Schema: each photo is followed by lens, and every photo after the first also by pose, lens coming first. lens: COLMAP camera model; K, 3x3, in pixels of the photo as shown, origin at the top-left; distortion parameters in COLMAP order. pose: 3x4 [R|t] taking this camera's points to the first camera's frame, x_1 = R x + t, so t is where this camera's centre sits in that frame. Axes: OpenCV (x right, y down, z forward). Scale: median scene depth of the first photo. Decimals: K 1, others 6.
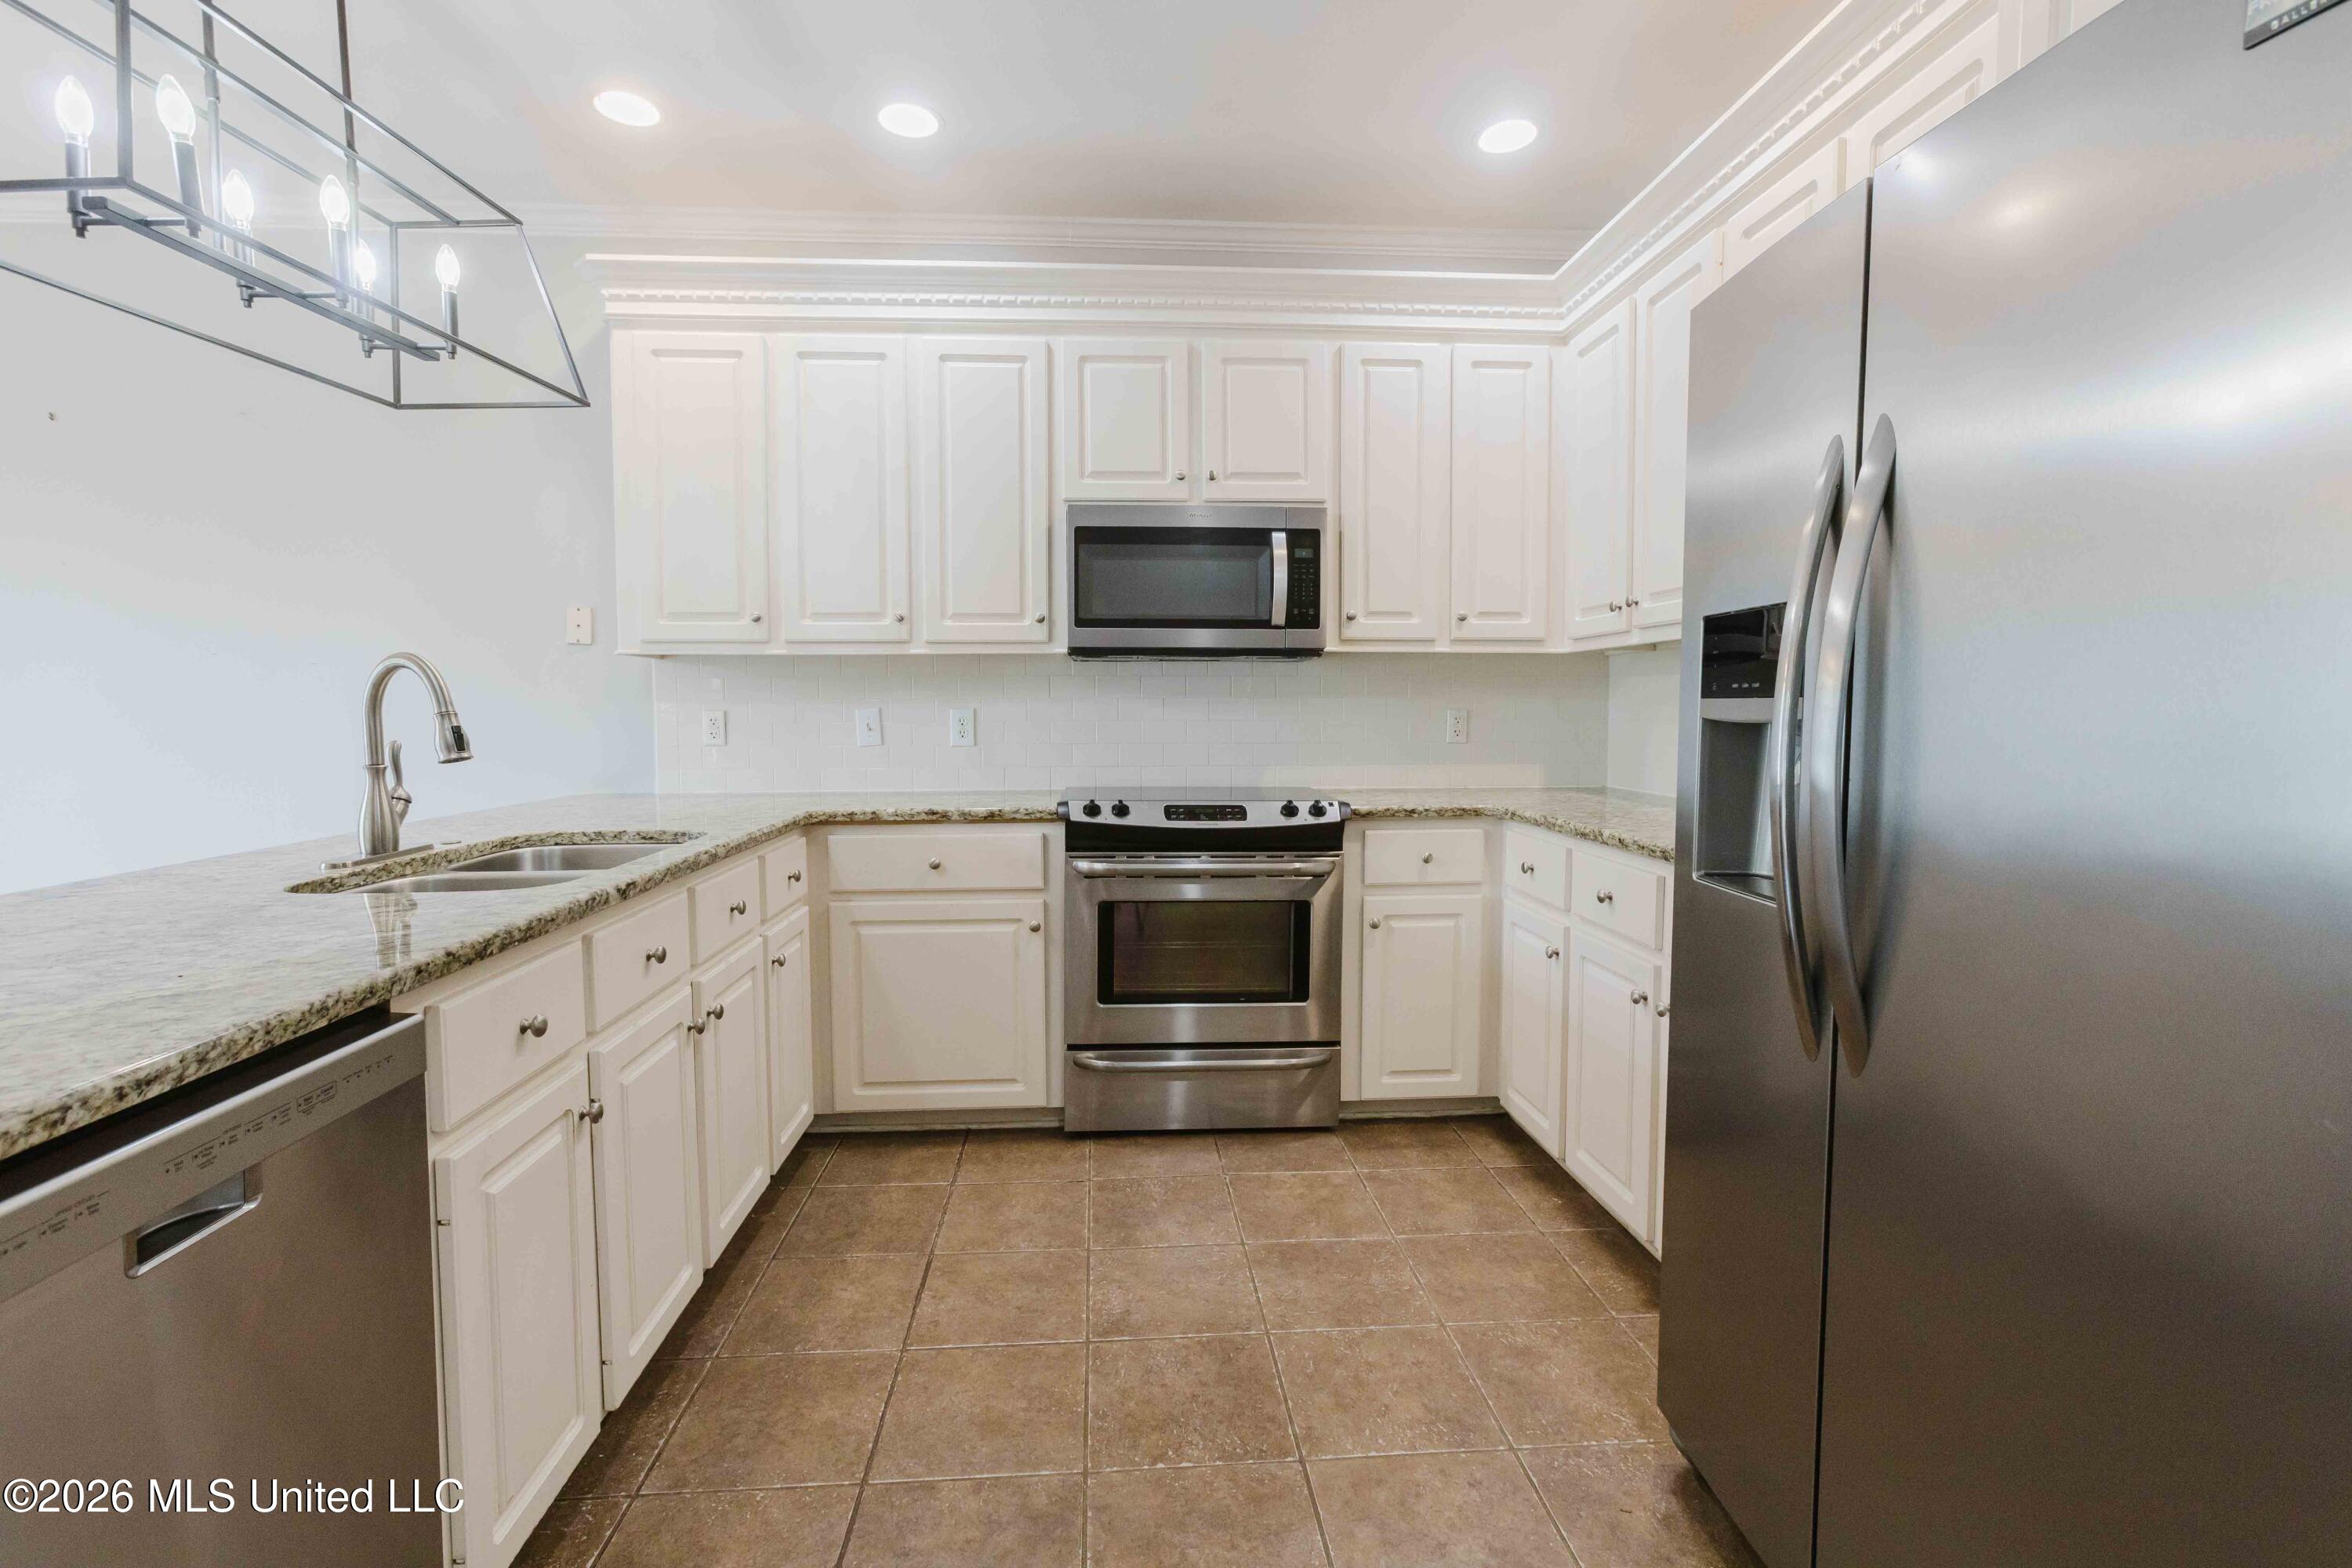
lens RADIAL K [[1056.3, 0, 1164.6], [0, 1056.3, 771.4], [0, 0, 1]] dist [-0.023092, 0.012641]
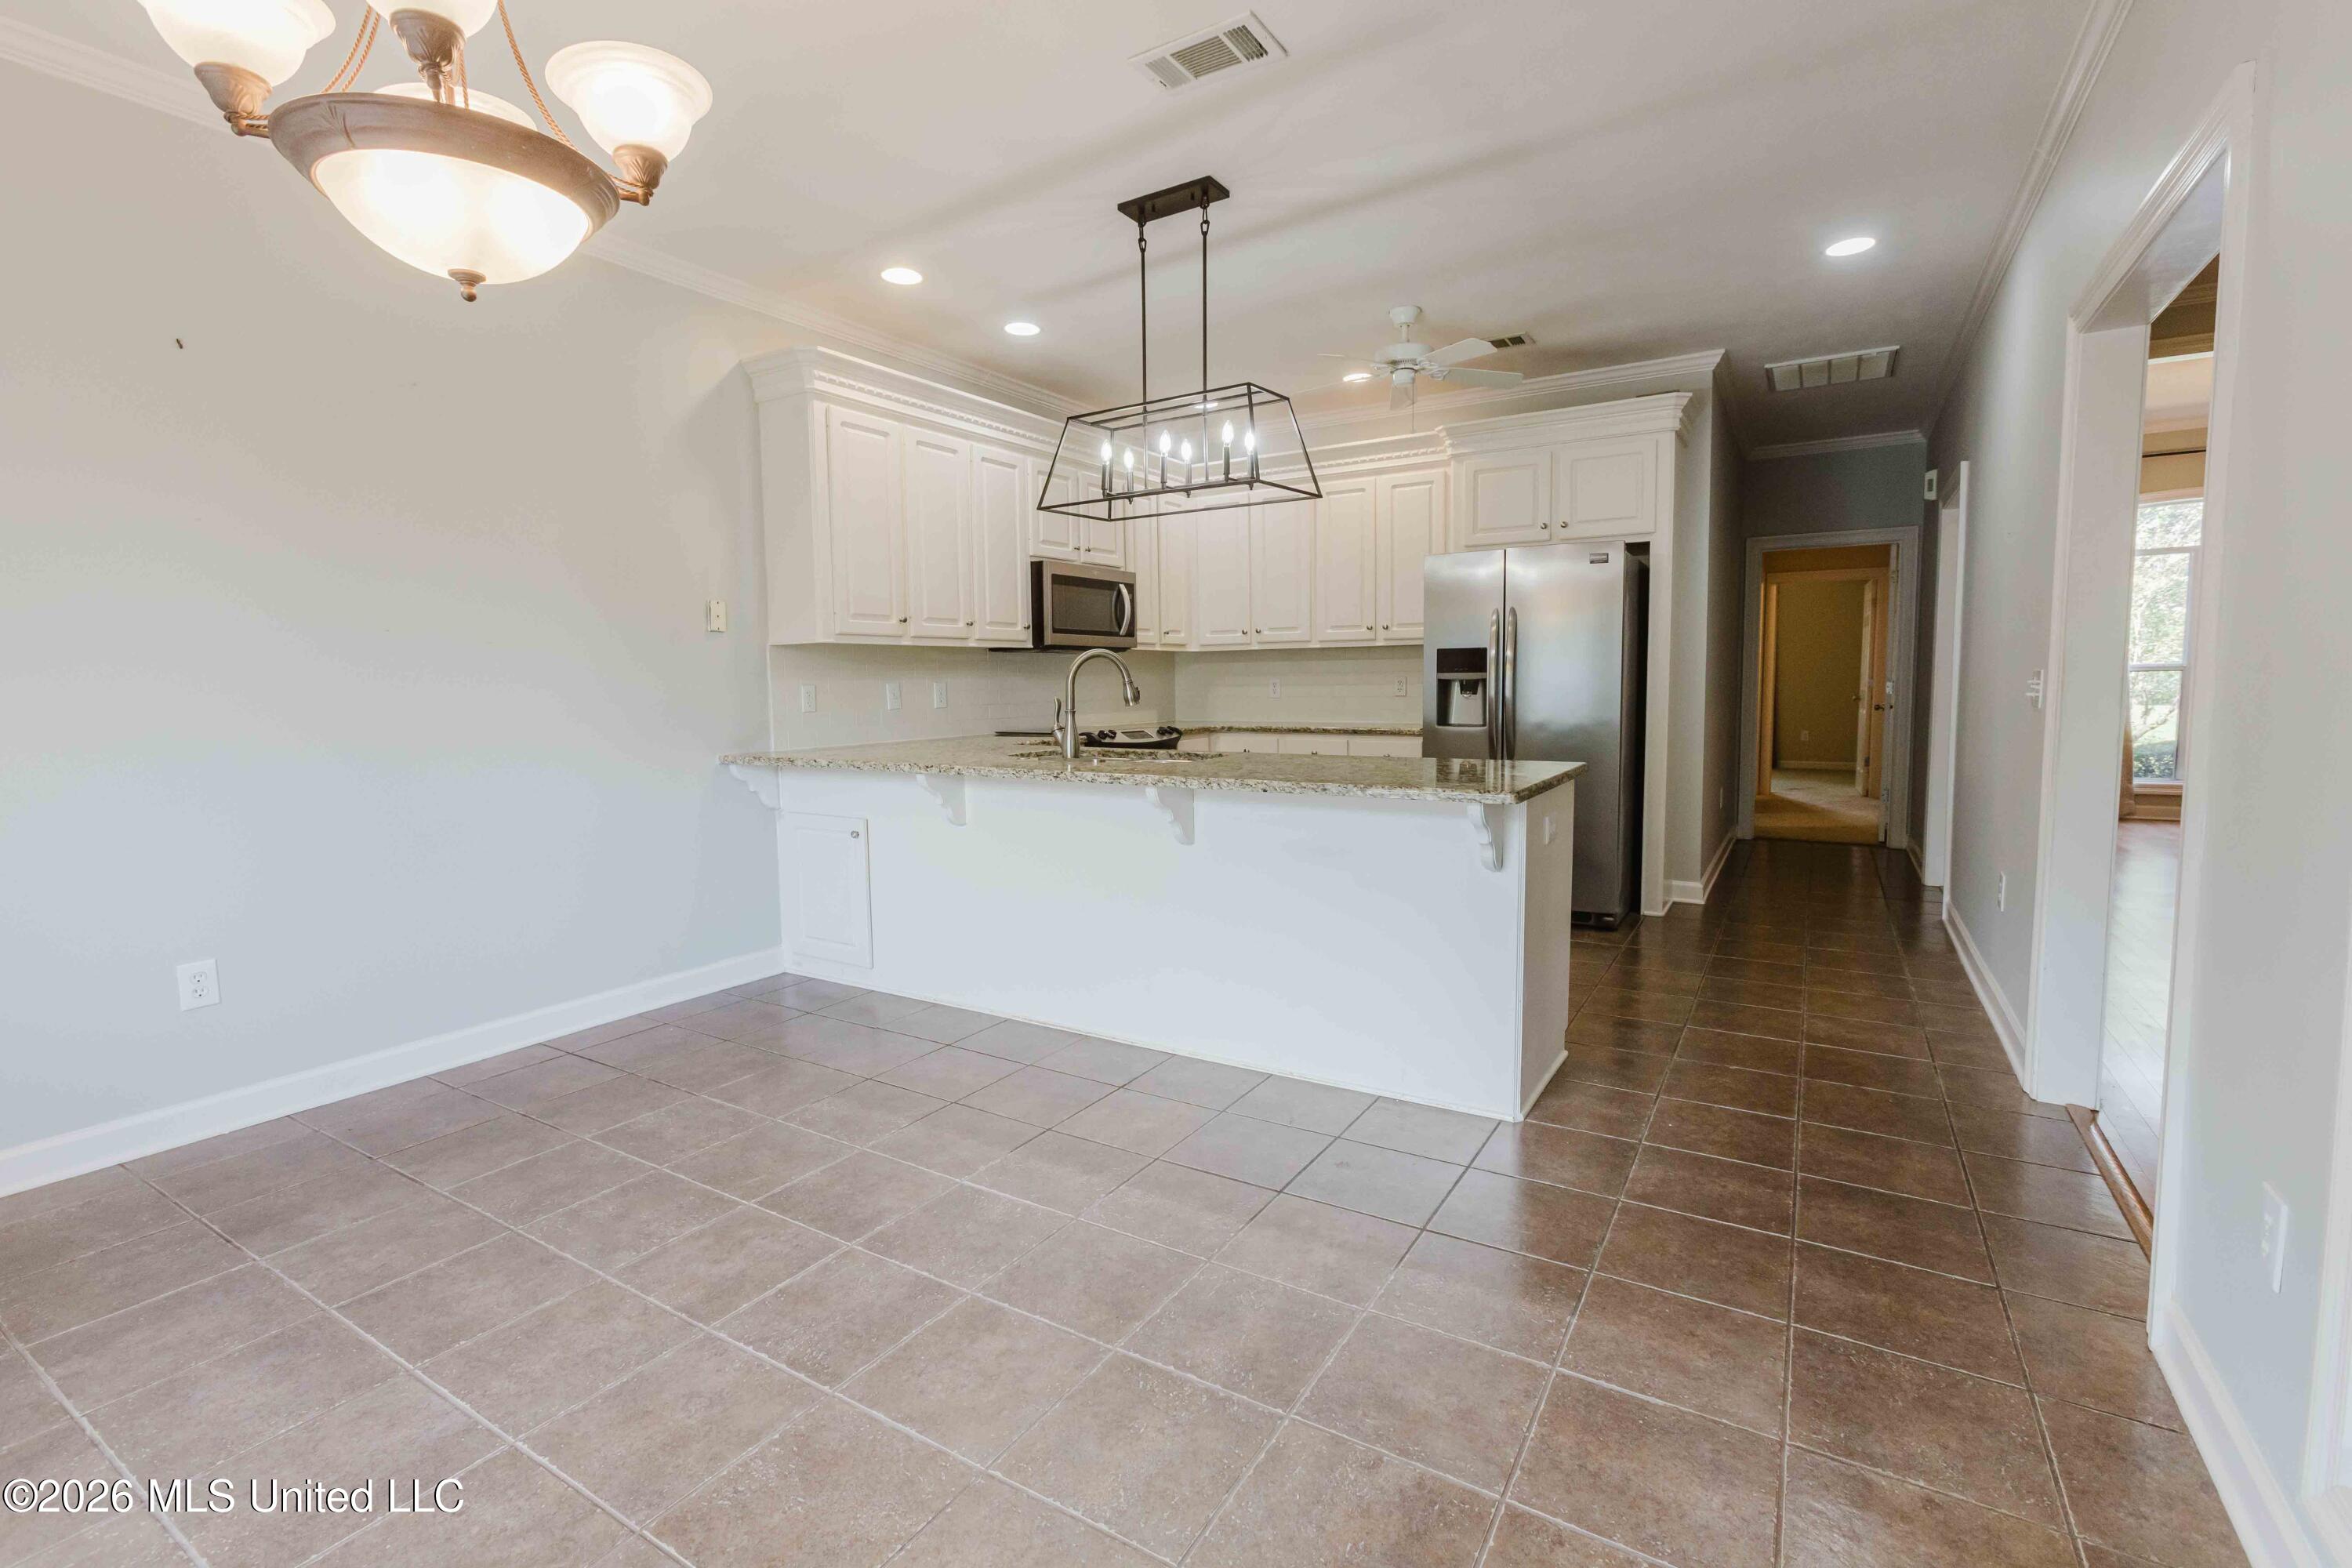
lens RADIAL K [[1056.3, 0, 1164.6], [0, 1056.3, 771.4], [0, 0, 1]] dist [-0.023092, 0.012641]
pose [[0.585793, -0.075567, 0.806930, -1.441504], [0.061377, 0.996921, 0.048803, 0.014071], [-0.808133, 0.020939, 0.588628, -0.147878]]
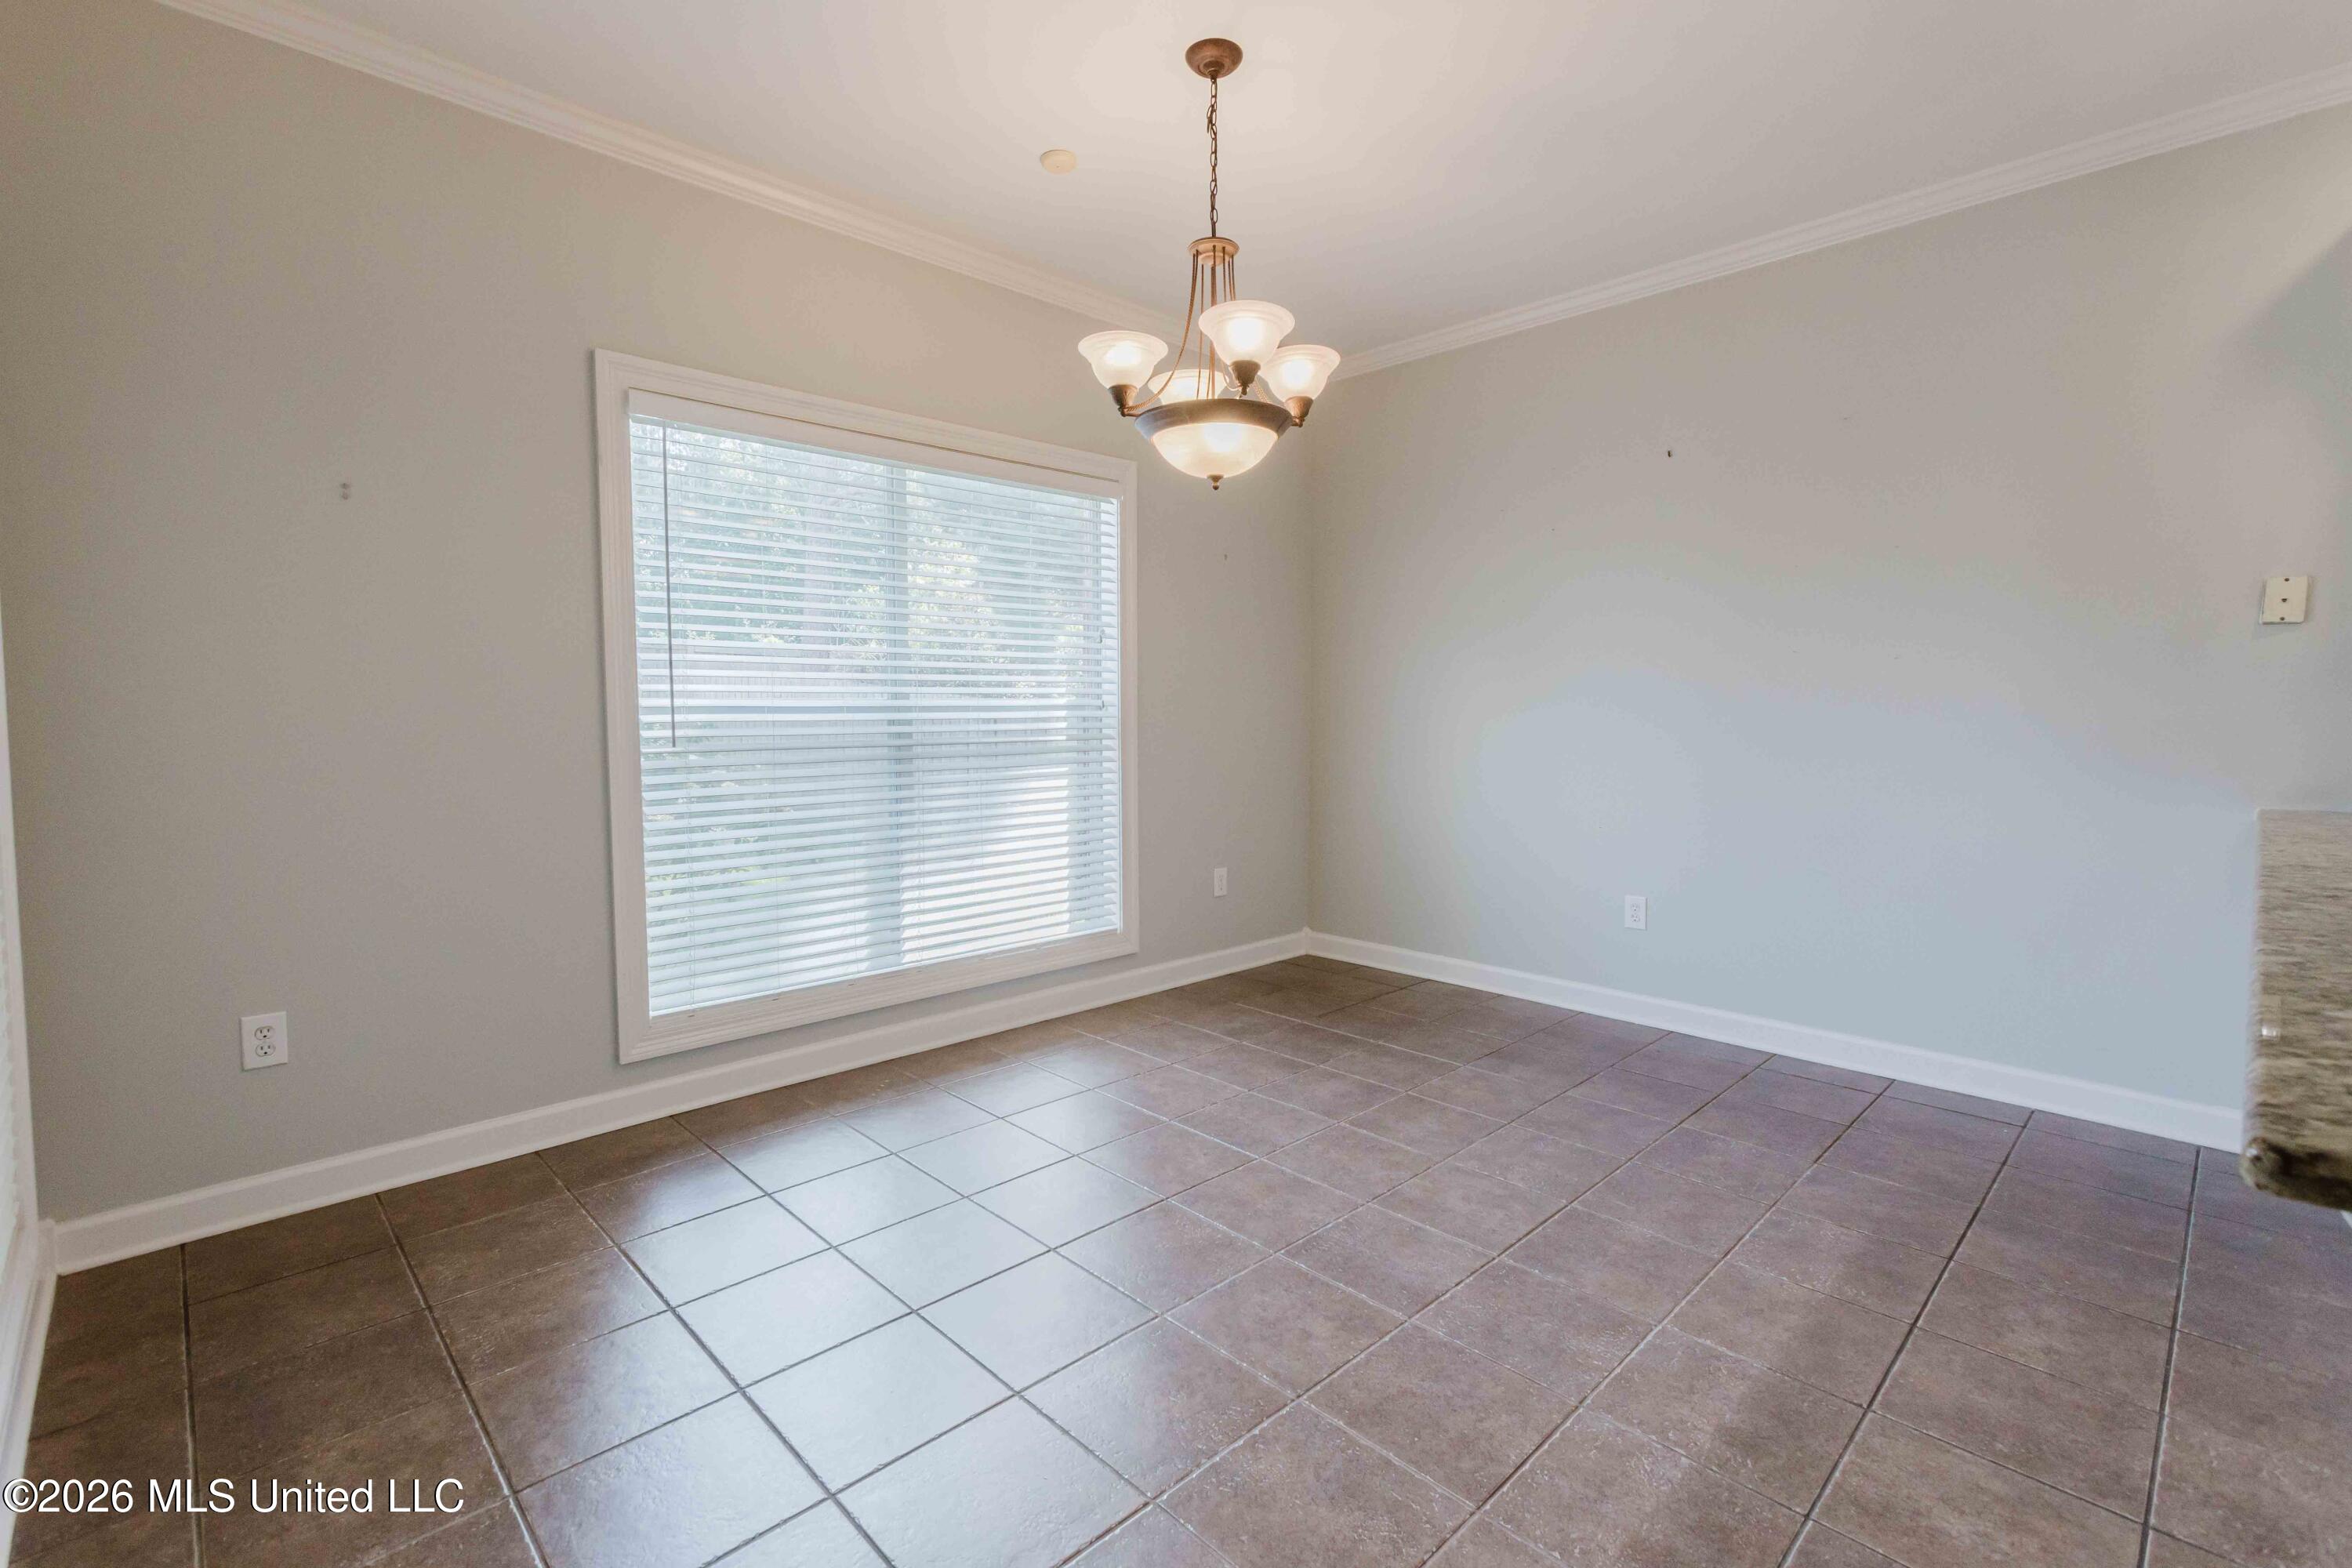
lens RADIAL K [[1056.3, 0, 1164.6], [0, 1056.3, 771.4], [0, 0, 1]] dist [-0.023092, 0.012641]
pose [[0.638453, 0.049938, -0.768039, -0.554980], [-0.048655, 0.998516, 0.024478, 0.016048], [0.768121, 0.021741, 0.639935, -0.200639]]
